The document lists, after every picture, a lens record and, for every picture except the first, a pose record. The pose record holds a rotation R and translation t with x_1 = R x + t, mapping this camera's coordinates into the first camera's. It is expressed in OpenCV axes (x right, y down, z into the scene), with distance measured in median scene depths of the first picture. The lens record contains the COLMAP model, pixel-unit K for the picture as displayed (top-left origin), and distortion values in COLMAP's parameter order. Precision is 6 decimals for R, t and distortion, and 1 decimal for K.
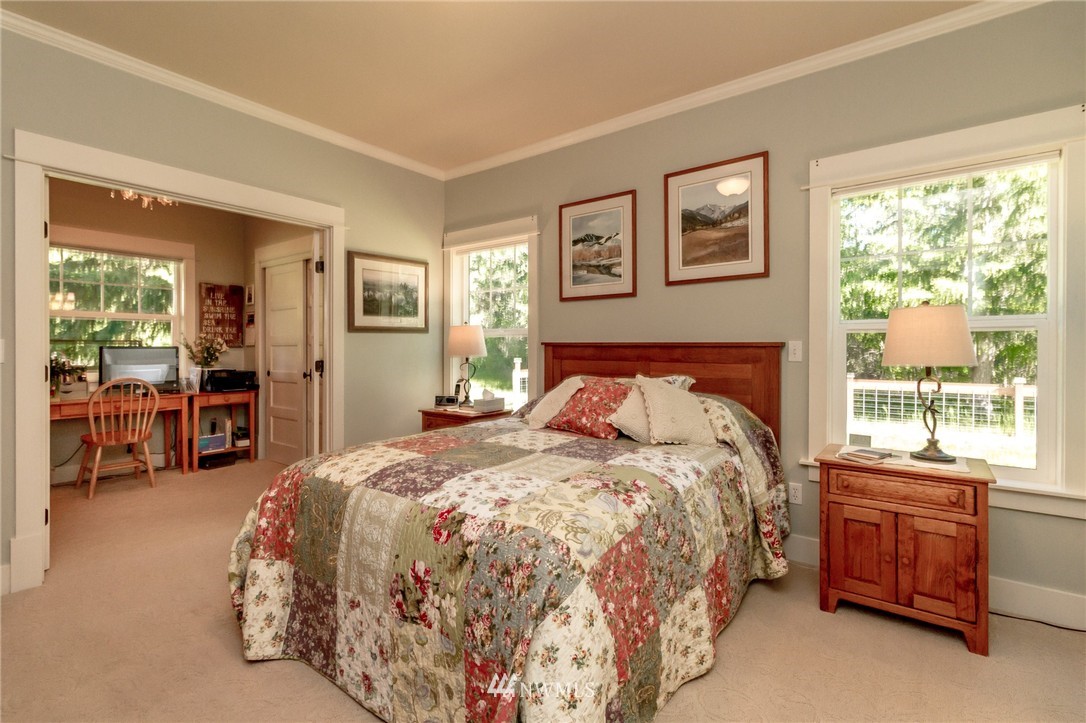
lens RADIAL K [[519.0, 0, 541.9], [0, 519.0, 353.1], [0, 0, 1]] dist [0.005187, -0.000095]
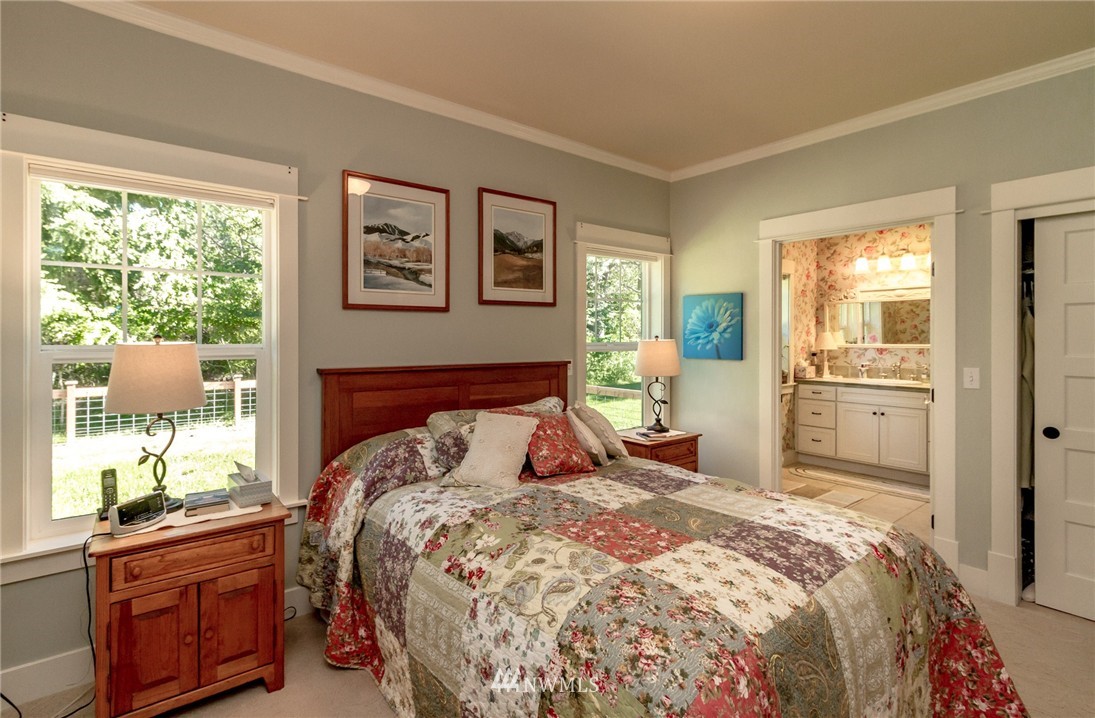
lens RADIAL K [[550.6, 0, 480.3], [0, 550.6, 335.2], [0, 0, 1]] dist [0.001944, 0.000289]
pose [[0.236532, -0.005972, 0.971605, -0.739125], [0.008170, 0.999958, 0.004157, -0.076436], [-0.971589, 0.006955, 0.236571, 0.757271]]
